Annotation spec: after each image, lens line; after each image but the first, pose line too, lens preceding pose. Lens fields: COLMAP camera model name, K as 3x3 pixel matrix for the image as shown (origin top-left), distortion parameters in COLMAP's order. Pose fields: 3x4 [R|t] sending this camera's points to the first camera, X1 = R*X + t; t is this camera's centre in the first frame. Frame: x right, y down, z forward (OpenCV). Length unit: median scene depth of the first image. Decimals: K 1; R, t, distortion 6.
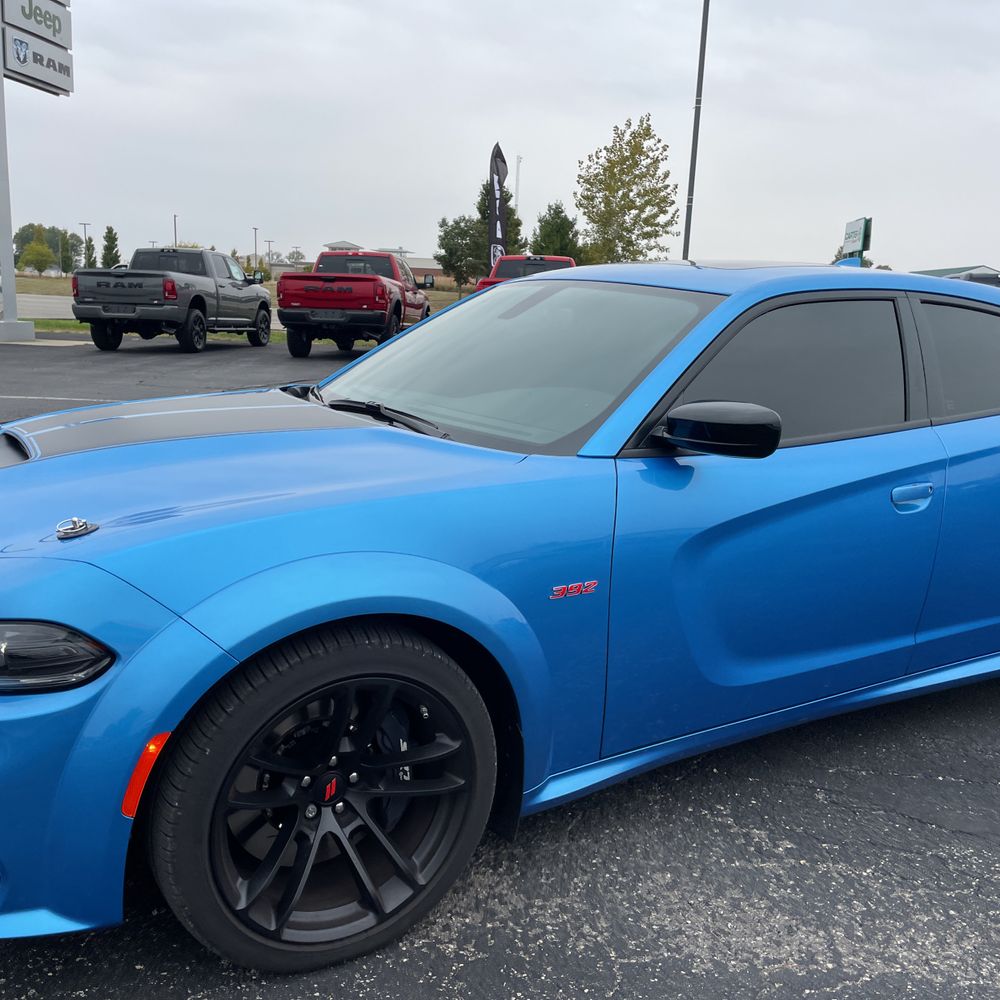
lens RADIAL K [[1001.1, 0, 492.8], [0, 1001.1, 513.0], [0, 0, 1]] dist [0.087109, -0.119223]
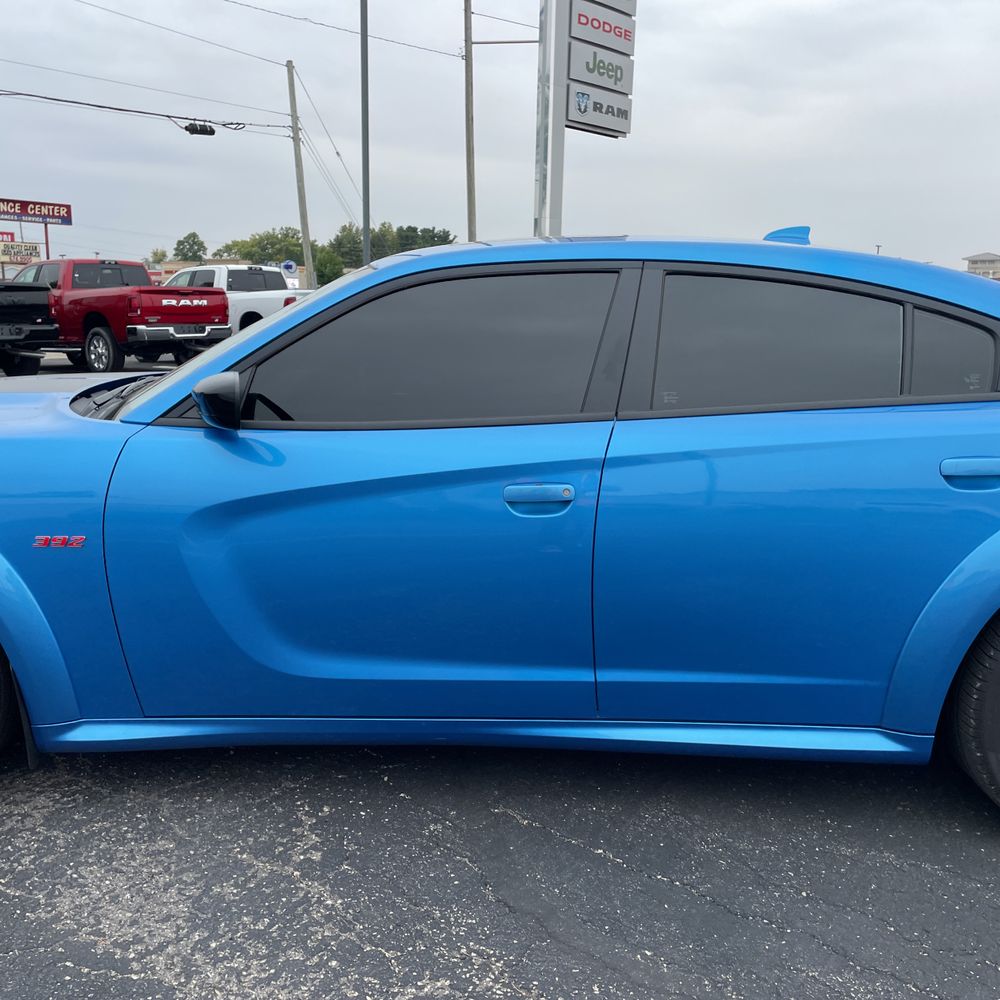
lens RADIAL K [[1000.0, 0, 508.8], [0, 1000.0, 496.4], [0, 0, 1]] dist [0.094399, -0.121628]
pose [[0.835206, 0.078524, -0.544302, 0.104681], [-0.098755, 0.995080, -0.007980, -0.000971], [0.540997, 0.060418, 0.838851, 0.034408]]
